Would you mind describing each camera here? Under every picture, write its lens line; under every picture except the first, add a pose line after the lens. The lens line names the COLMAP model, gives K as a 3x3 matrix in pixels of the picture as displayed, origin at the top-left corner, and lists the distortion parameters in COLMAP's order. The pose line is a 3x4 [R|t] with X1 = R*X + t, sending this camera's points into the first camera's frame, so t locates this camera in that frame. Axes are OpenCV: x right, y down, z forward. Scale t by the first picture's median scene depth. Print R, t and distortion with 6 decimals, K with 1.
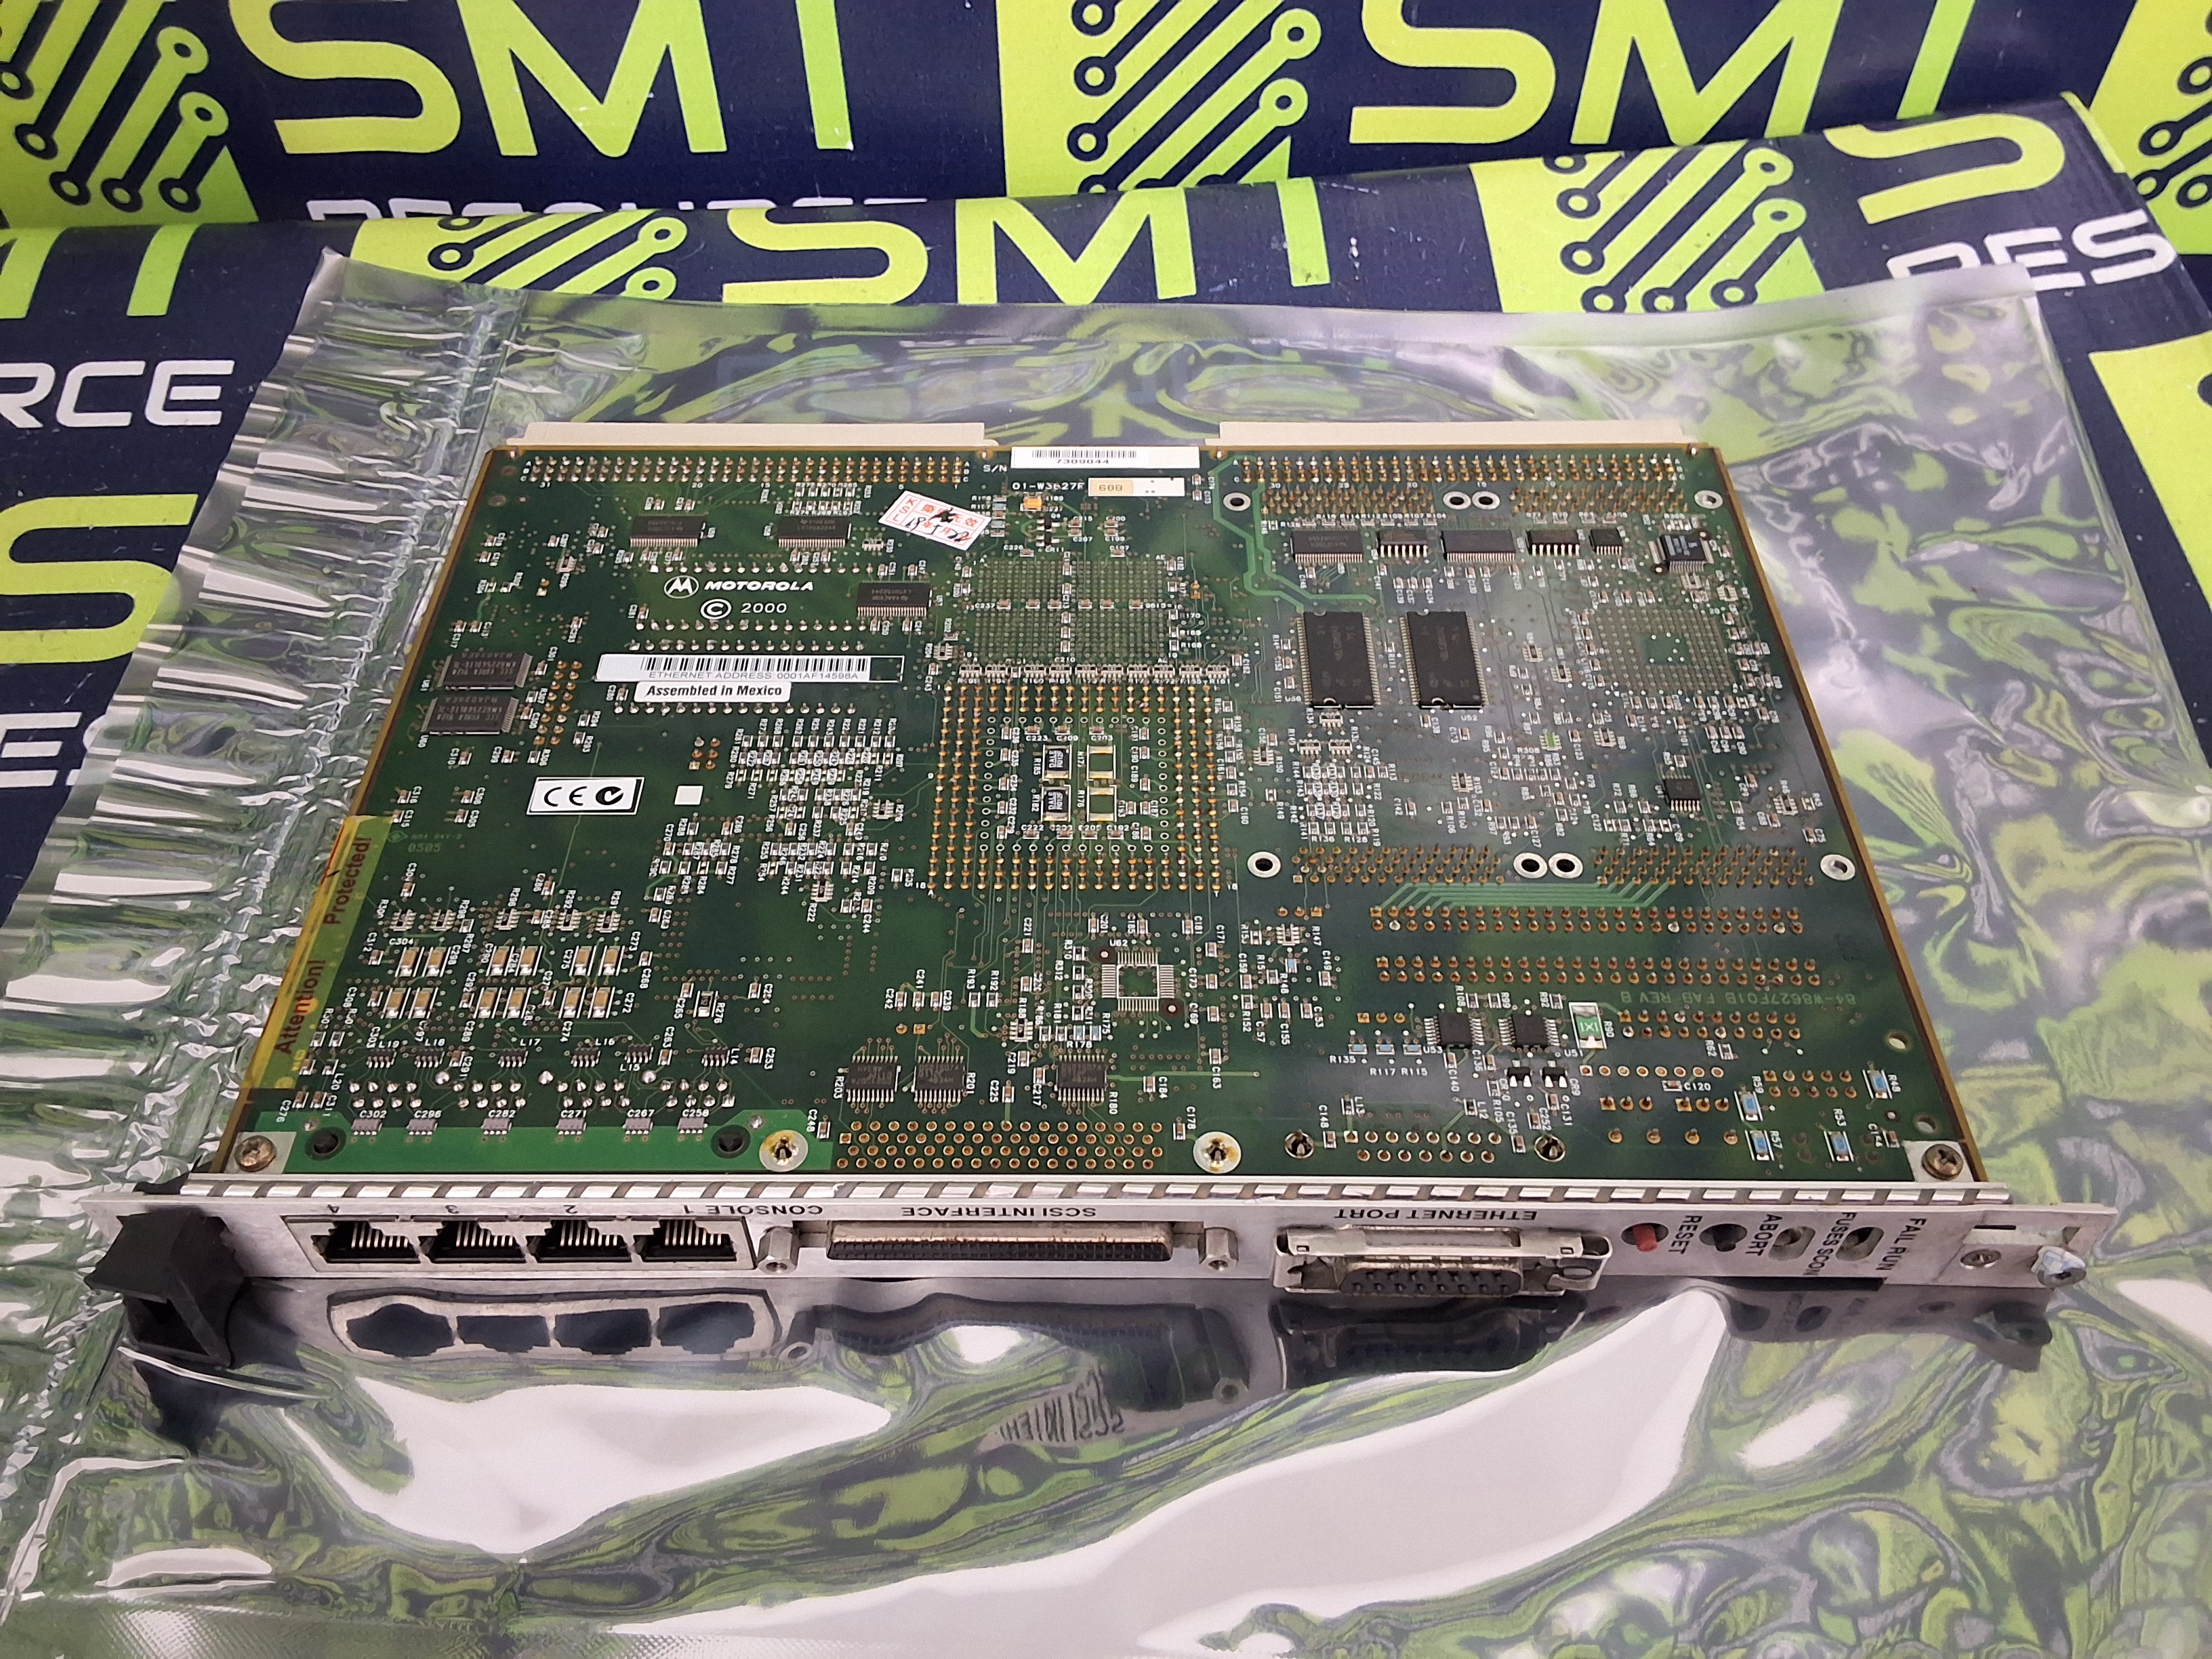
lens RADIAL K [[1775.3, 0, 1095.8], [0, 1775.3, 815.3], [0, 0, 1]] dist [0.139687, -0.233915]
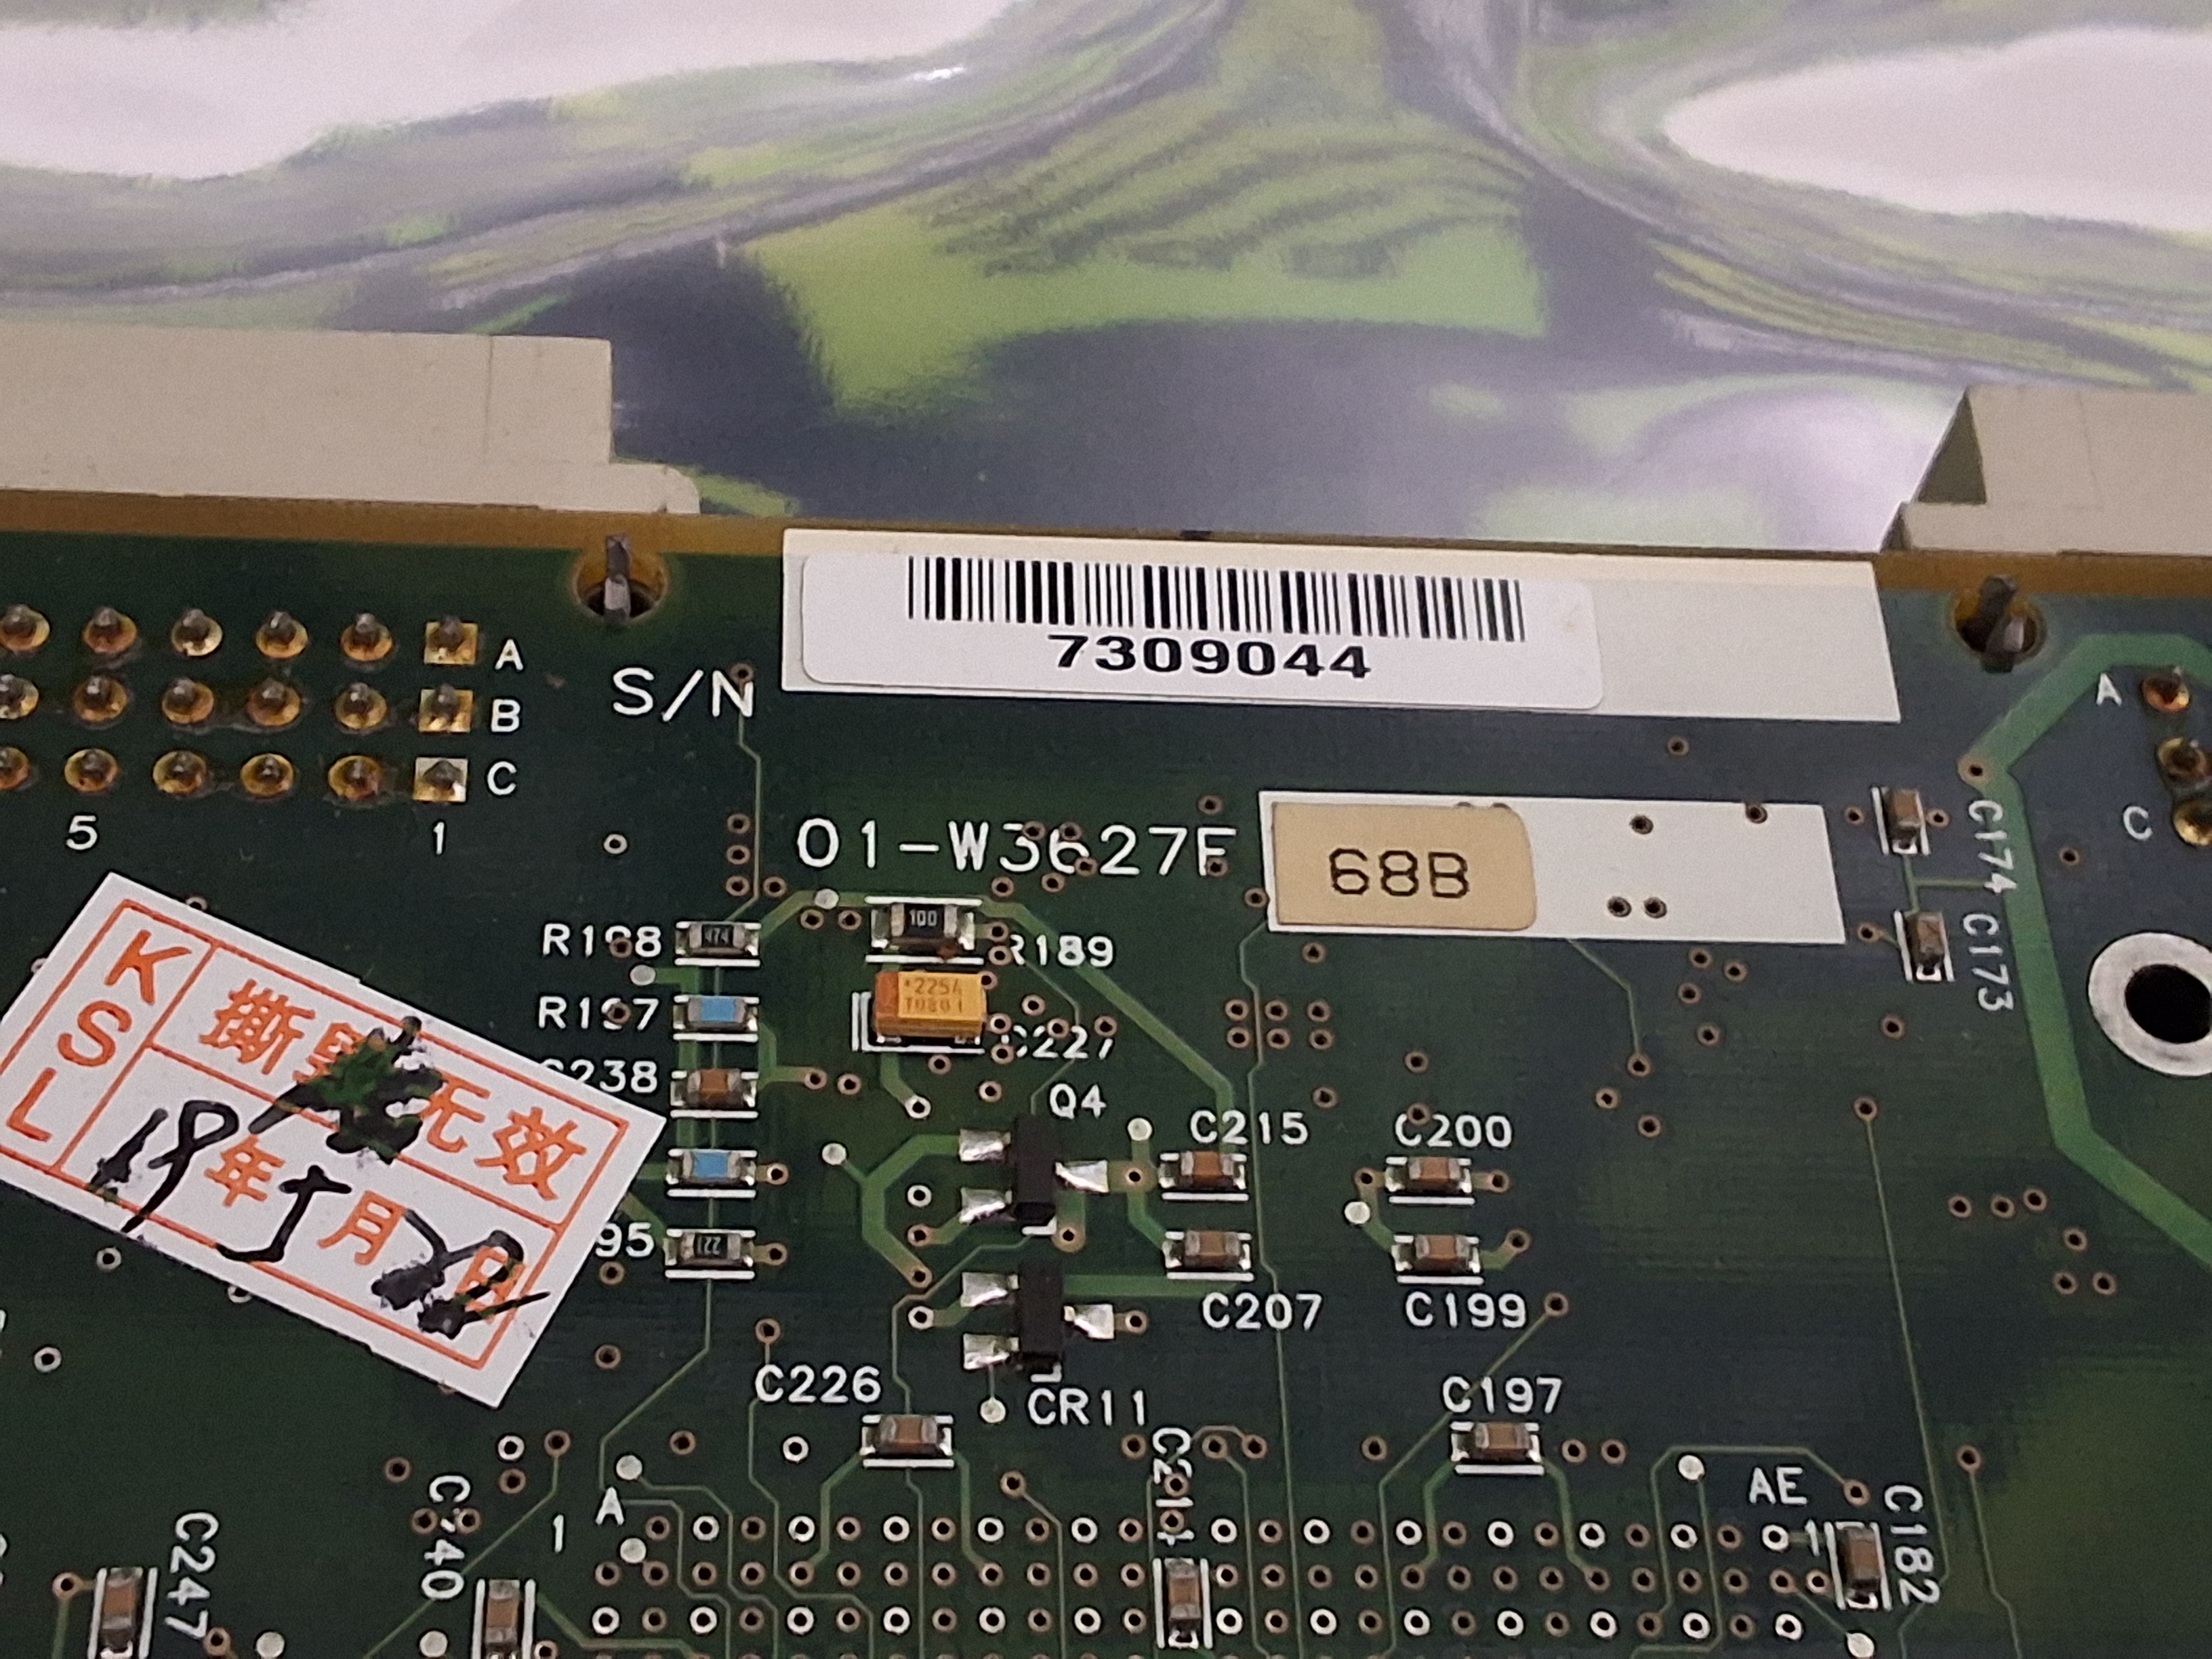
lens RADIAL K [[3618.2, 0, 1106.0], [0, 3618.2, 829.5], [0, 0, 1]] dist [-0.000771, 0.941836]
pose [[0.994034, 0.021397, 0.106952, -0.054207], [-0.036559, 0.989208, 0.141885, -0.235360], [-0.102762, -0.144949, 0.984088, 0.682119]]
